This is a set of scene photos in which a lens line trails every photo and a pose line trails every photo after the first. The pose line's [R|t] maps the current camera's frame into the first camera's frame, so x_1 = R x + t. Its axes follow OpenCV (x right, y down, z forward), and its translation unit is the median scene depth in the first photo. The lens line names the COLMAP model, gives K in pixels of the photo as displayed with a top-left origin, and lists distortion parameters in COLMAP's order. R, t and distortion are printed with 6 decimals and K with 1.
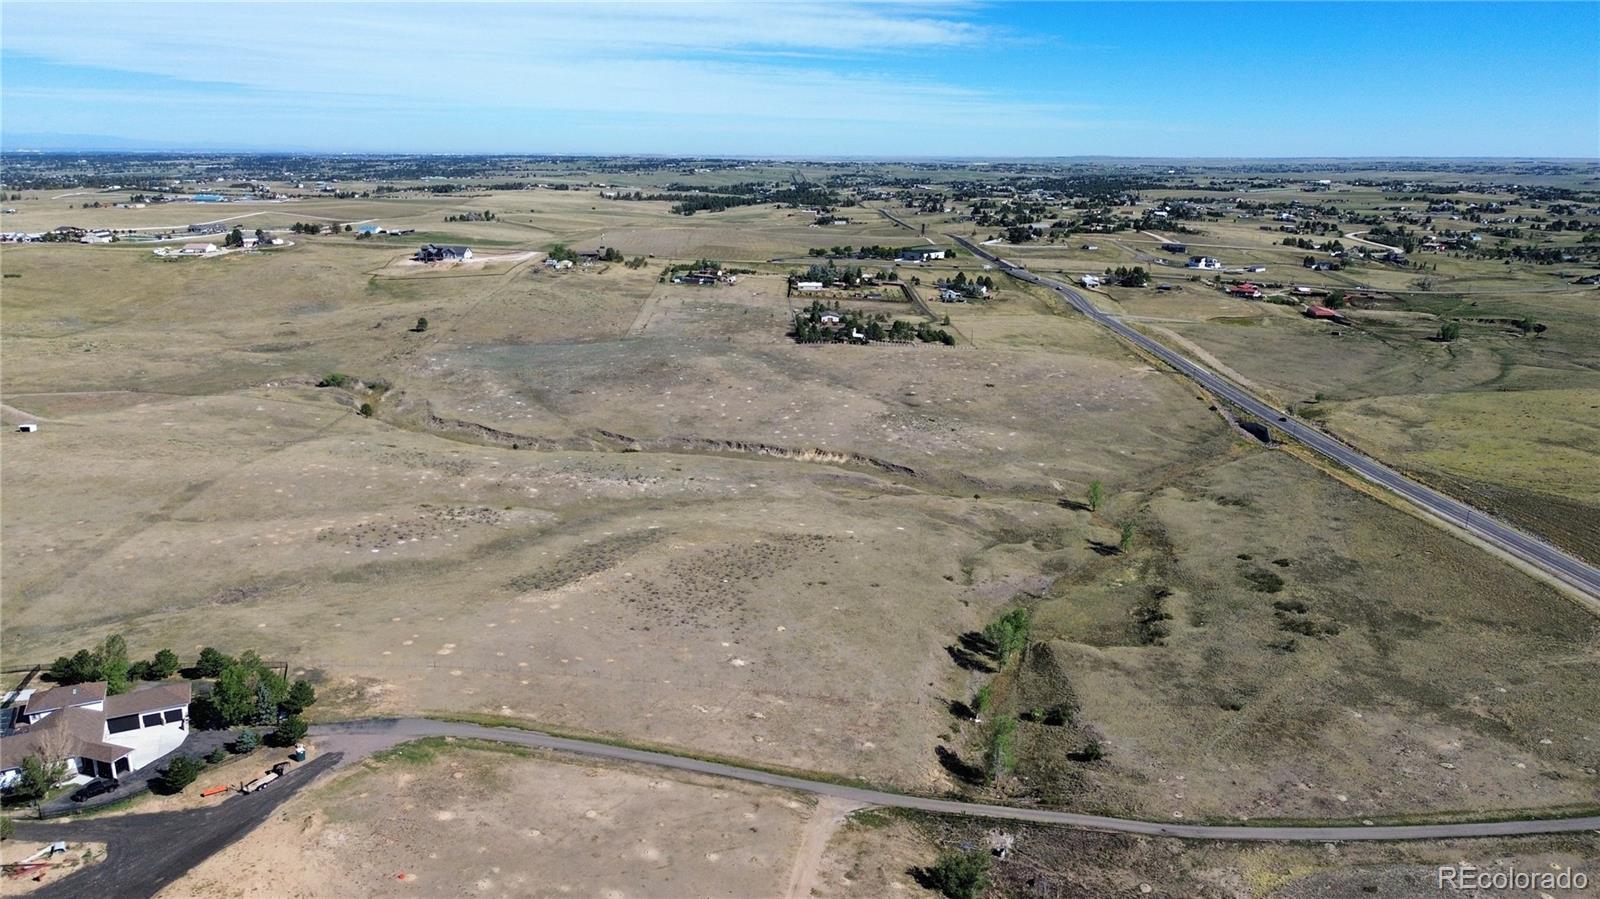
lens RADIAL K [[1133.8, 0, 795.9], [0, 1133.8, 514.2], [0, 0, 1]] dist [0.074131, -0.068813]
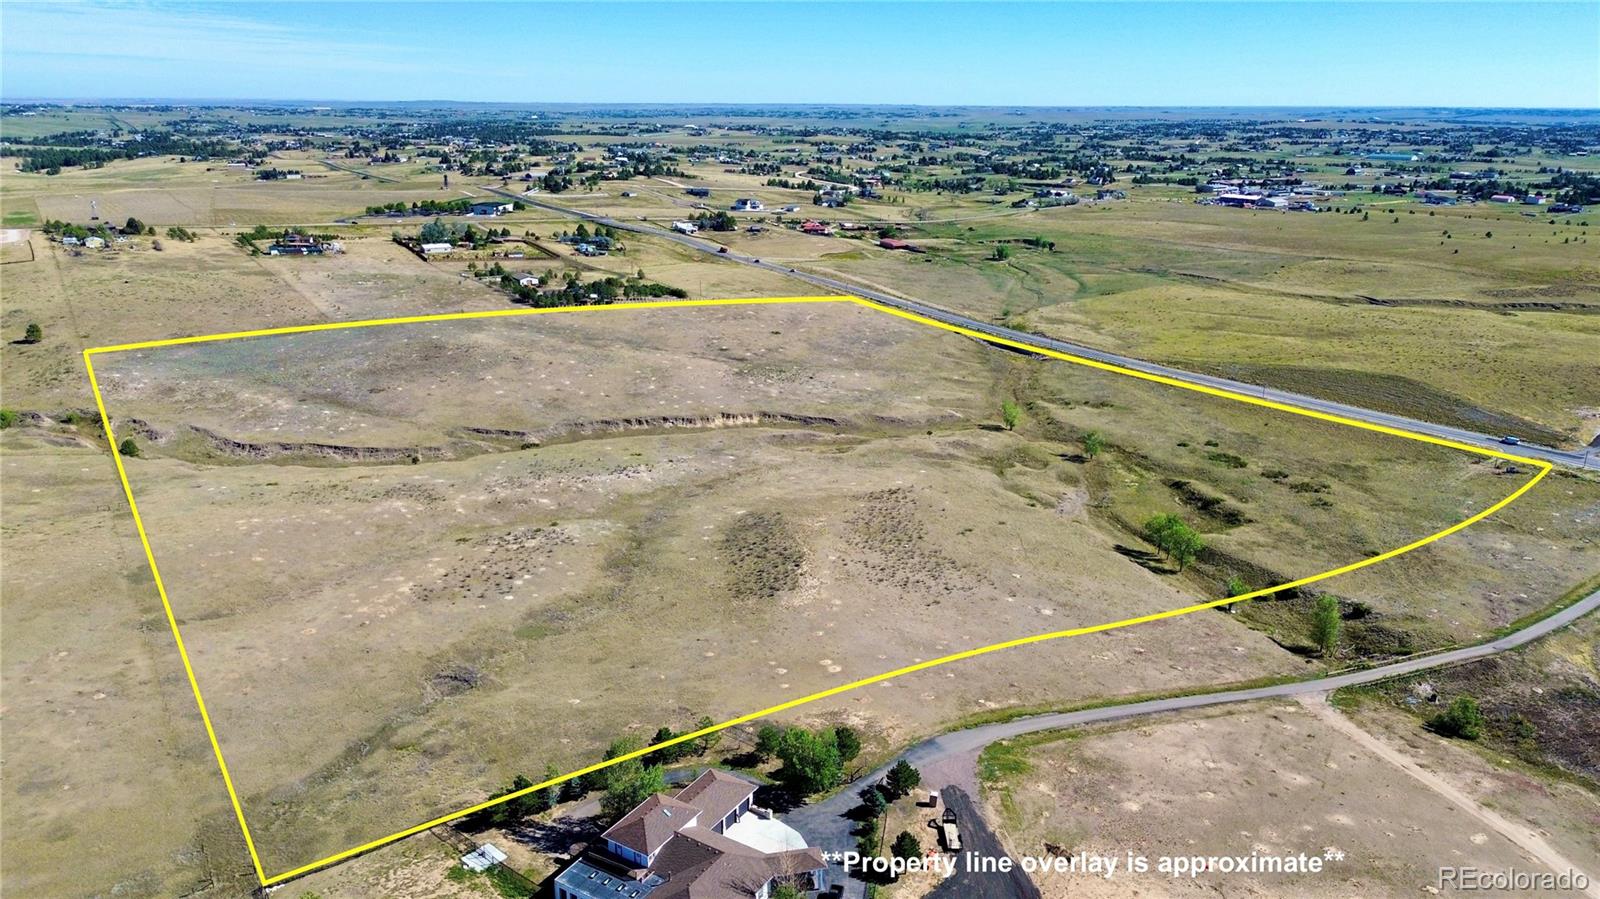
lens RADIAL K [[1133.8, 0, 795.9], [0, 1133.8, 514.2], [0, 0, 1]] dist [0.074131, -0.068813]
pose [[0.849123, -0.185453, 0.494568, -0.416835], [0.163857, 0.982628, 0.087140, -0.046448], [-0.502136, 0.007045, 0.864760, 0.130529]]
